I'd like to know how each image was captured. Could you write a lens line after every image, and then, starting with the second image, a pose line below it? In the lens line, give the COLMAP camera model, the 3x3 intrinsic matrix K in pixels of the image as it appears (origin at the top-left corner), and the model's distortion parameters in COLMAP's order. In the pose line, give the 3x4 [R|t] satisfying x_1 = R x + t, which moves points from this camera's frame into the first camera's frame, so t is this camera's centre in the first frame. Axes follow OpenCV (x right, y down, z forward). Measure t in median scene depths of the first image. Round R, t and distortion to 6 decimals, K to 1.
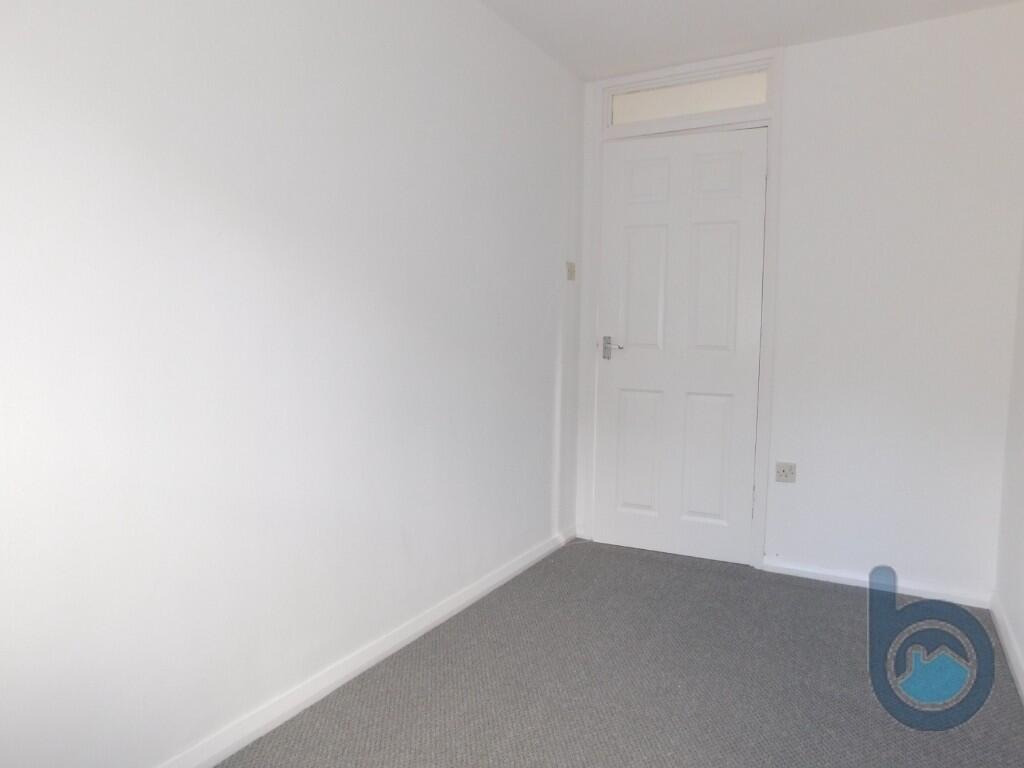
lens RADIAL K [[670.2, 0, 512.0], [0, 670.2, 384.0], [0, 0, 1]] dist [-0.095926, 0.076970]
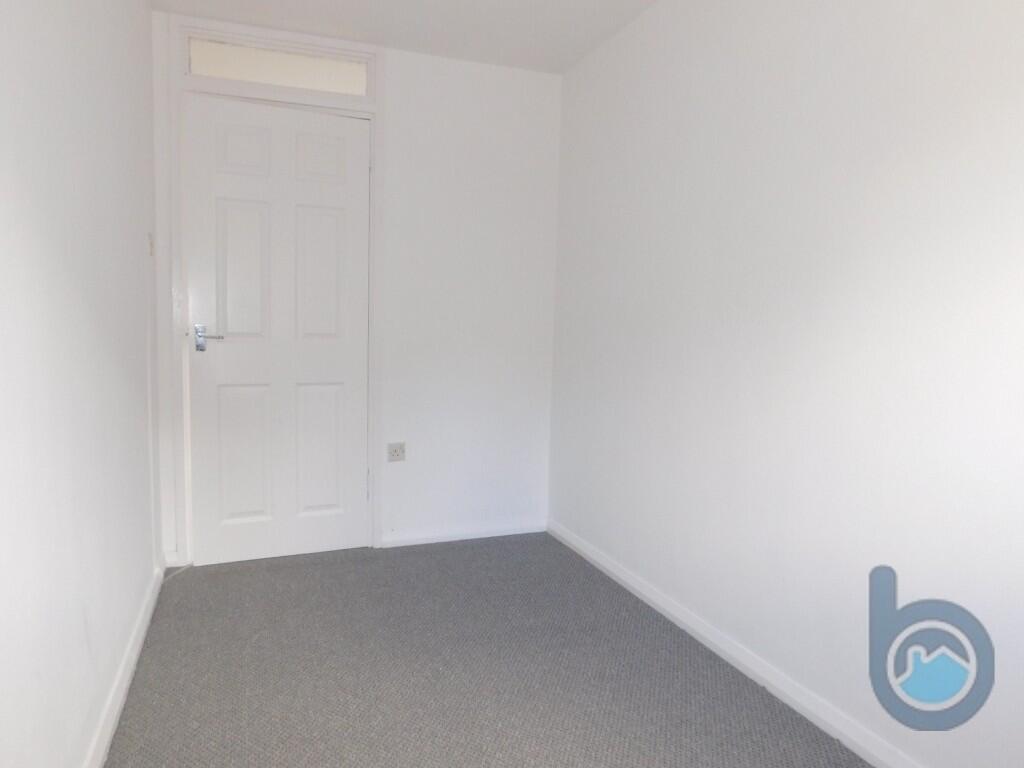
lens RADIAL K [[669.7, 0, 512.0], [0, 669.7, 384.0], [0, 0, 1]] dist [-0.040687, 0.001658]
pose [[0.617557, -0.066616, 0.783700, -0.301129], [0.049693, 0.997721, 0.045649, -0.015319], [-0.784955, 0.010754, 0.619460, 0.174279]]
